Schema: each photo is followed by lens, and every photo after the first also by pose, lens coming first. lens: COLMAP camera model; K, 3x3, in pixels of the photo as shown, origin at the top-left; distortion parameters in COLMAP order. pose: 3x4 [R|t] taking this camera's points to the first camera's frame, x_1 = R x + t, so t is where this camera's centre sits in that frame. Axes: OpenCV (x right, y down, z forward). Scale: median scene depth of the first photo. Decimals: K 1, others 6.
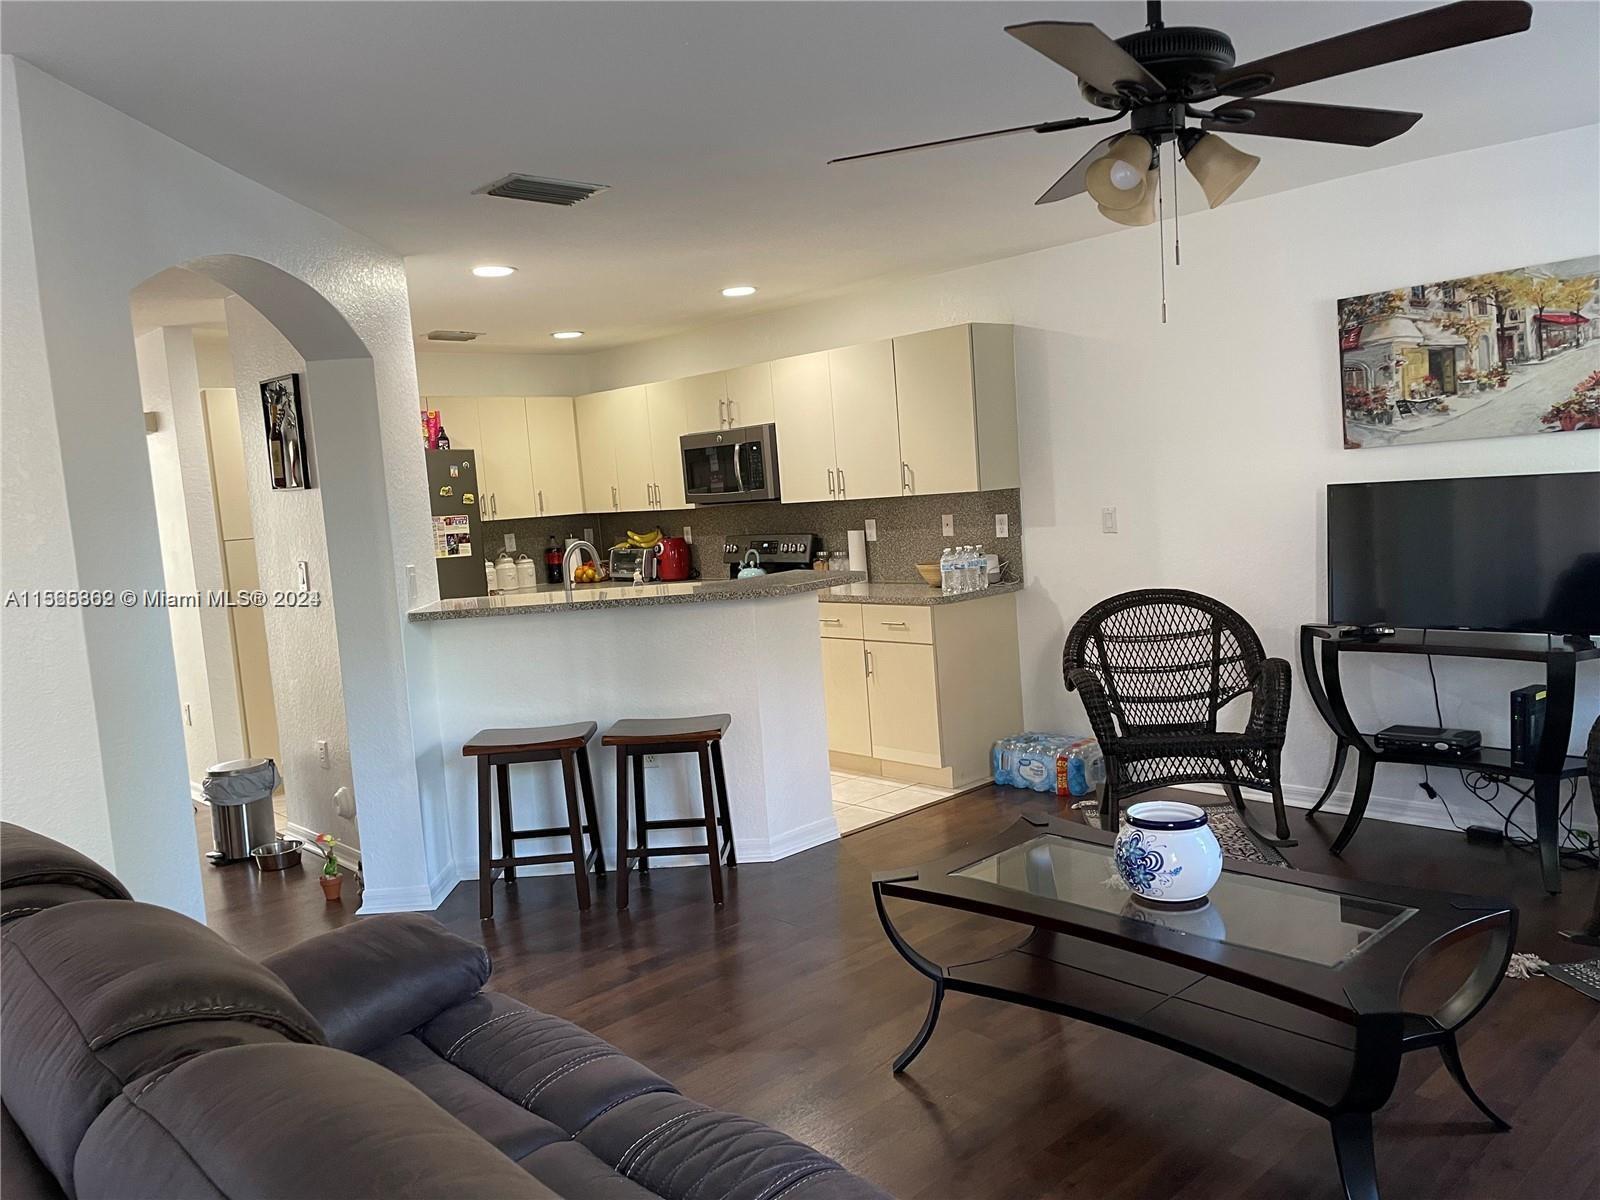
lens RADIAL K [[1205.9, 0, 799.5], [0, 1205.9, 598.7], [0, 0, 1]] dist [0.007489, 0.000325]
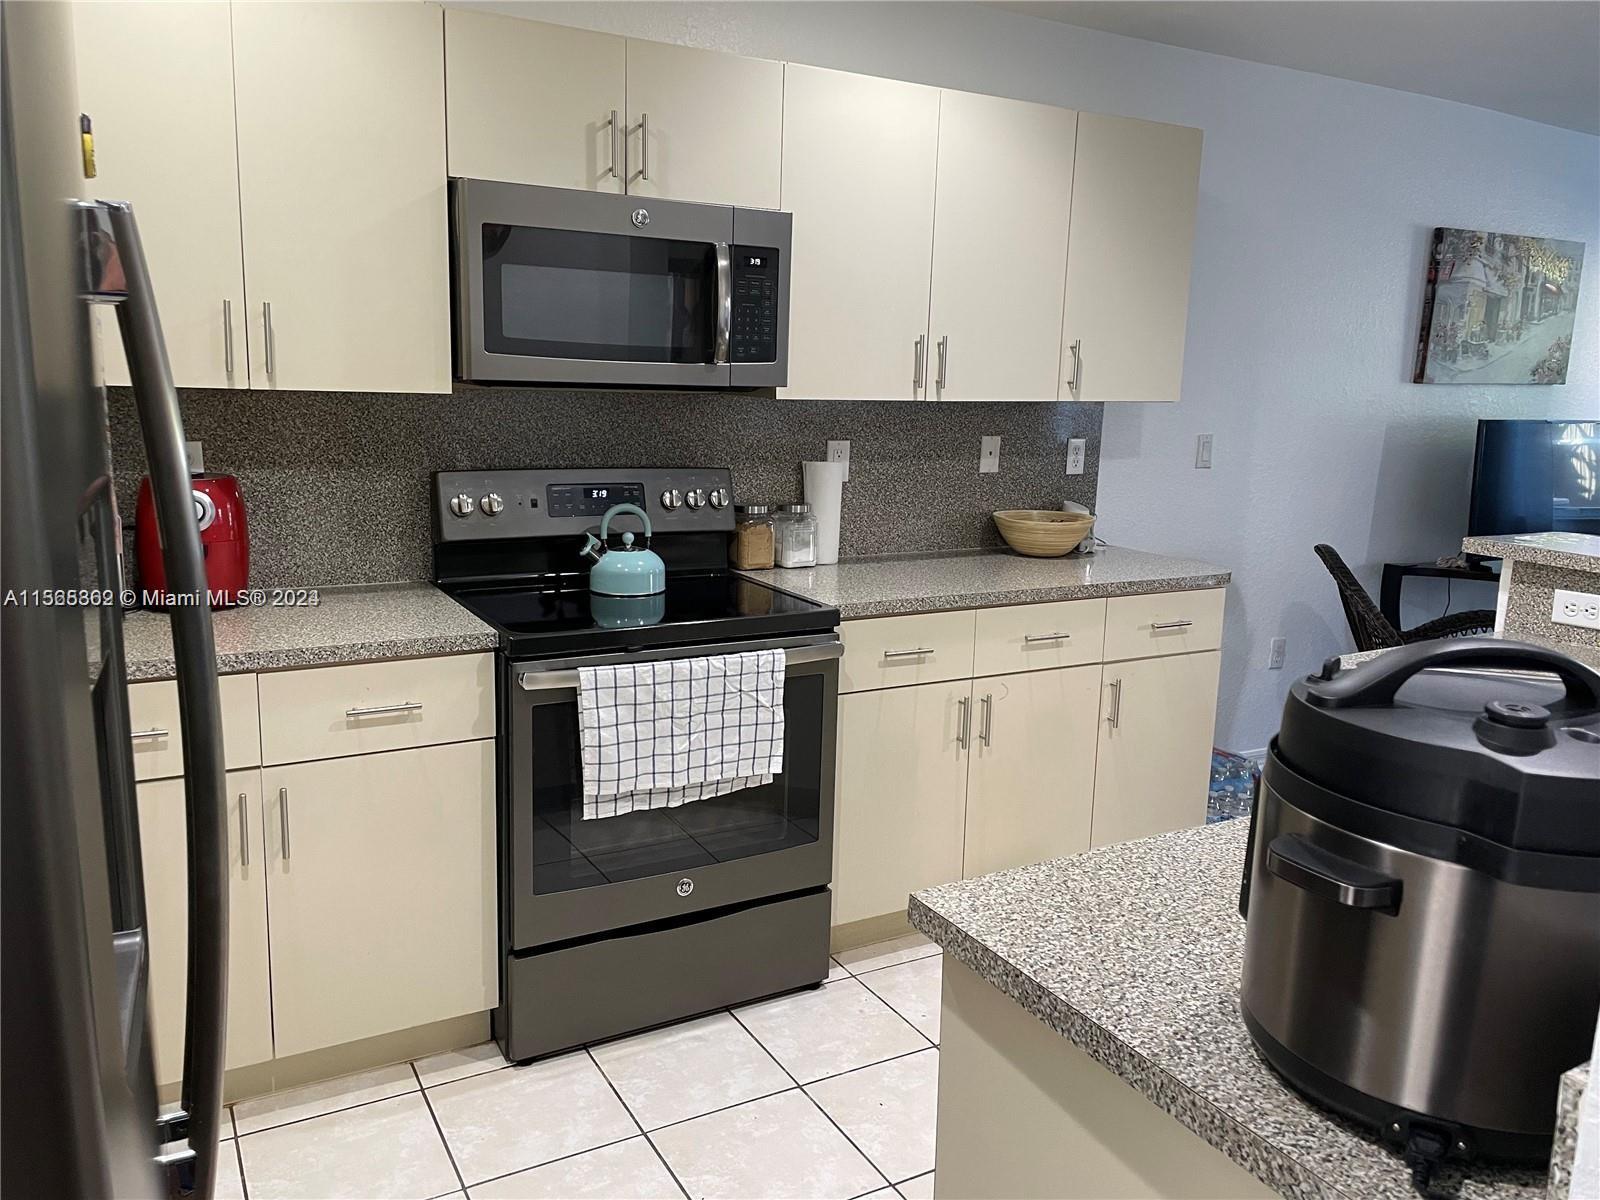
lens RADIAL K [[1205.9, 0, 799.5], [0, 1205.9, 604.8], [0, 0, 1]] dist [0.007489, 0.000325]
pose [[0.237875, -0.097985, 0.966341, -0.666666], [0.055960, 0.994628, 0.087079, -0.060882], [-0.969682, 0.033363, 0.242081, 1.313899]]
